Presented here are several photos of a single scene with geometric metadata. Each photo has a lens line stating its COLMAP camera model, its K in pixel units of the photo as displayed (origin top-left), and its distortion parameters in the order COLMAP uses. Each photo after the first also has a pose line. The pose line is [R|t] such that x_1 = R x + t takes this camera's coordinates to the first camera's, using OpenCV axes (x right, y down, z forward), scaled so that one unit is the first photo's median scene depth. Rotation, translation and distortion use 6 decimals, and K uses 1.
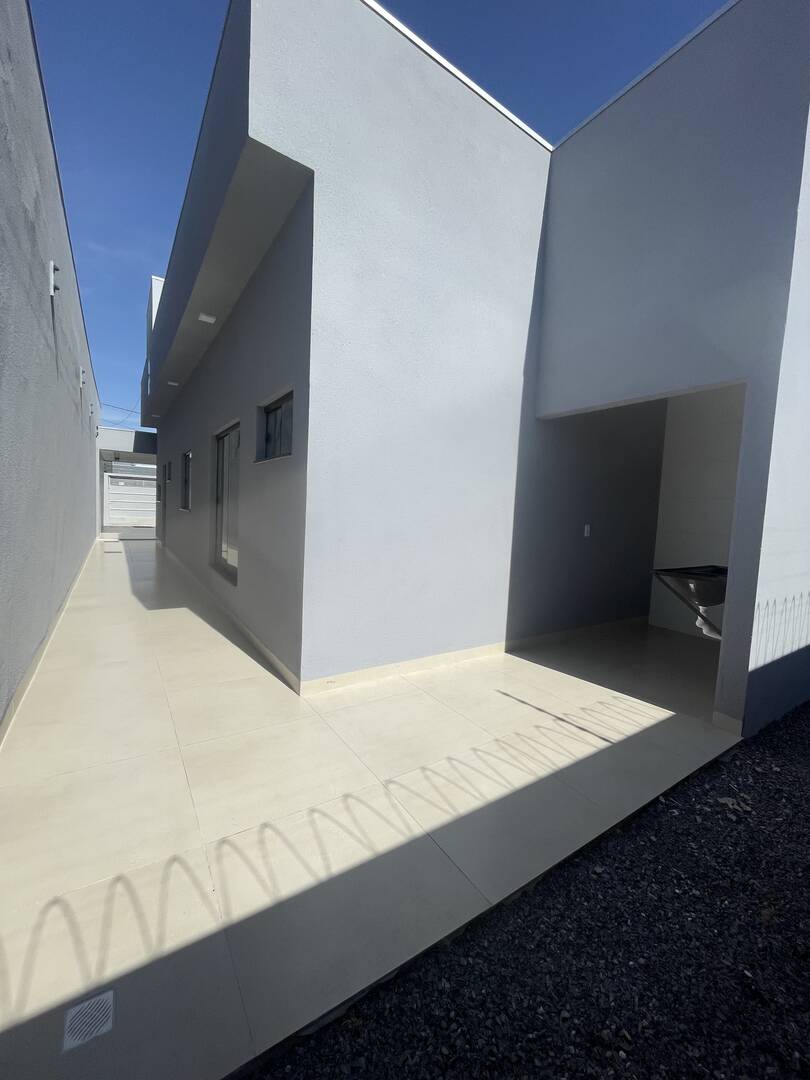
lens RADIAL K [[436.3, 0, 408.7], [0, 436.3, 540.0], [0, 0, 1]] dist [0.003592, -0.000832]
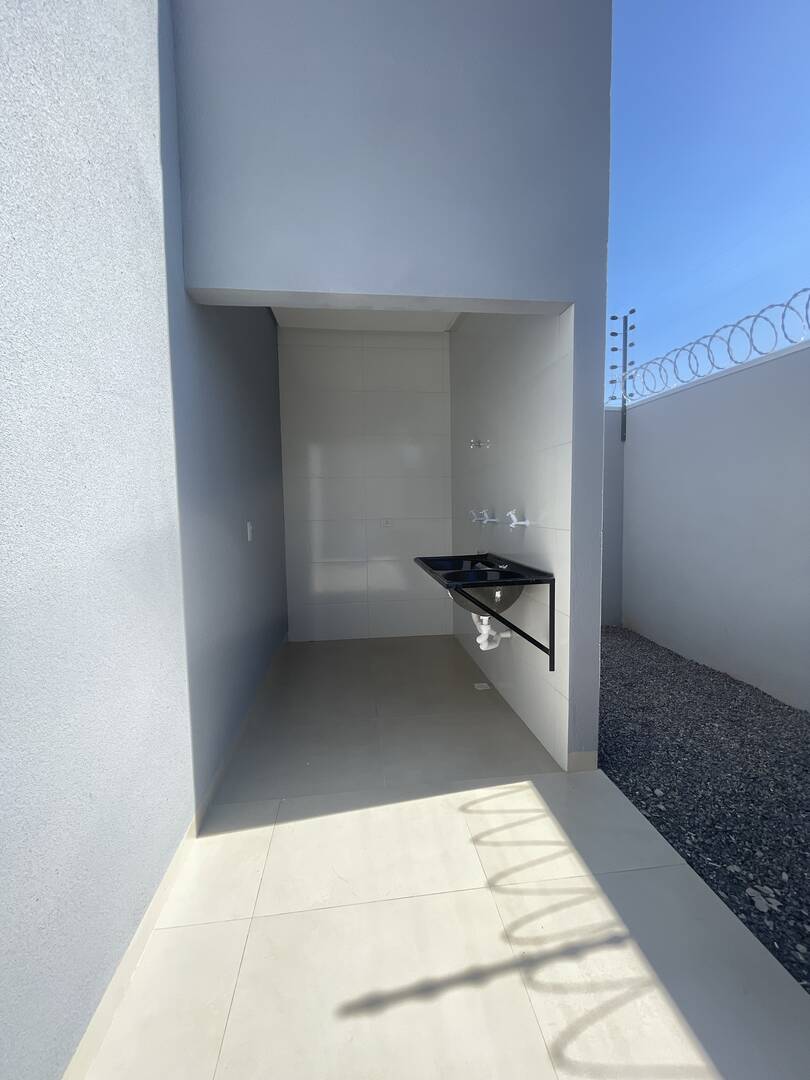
lens RADIAL K [[436.3, 0, 404.9], [0, 436.3, 537.0], [0, 0, 1]] dist [0.003592, -0.000832]
pose [[0.430221, -0.124068, 0.894157, -0.050542], [0.097294, 0.991113, 0.090708, -0.073629], [-0.897465, 0.047971, 0.438469, 0.874142]]
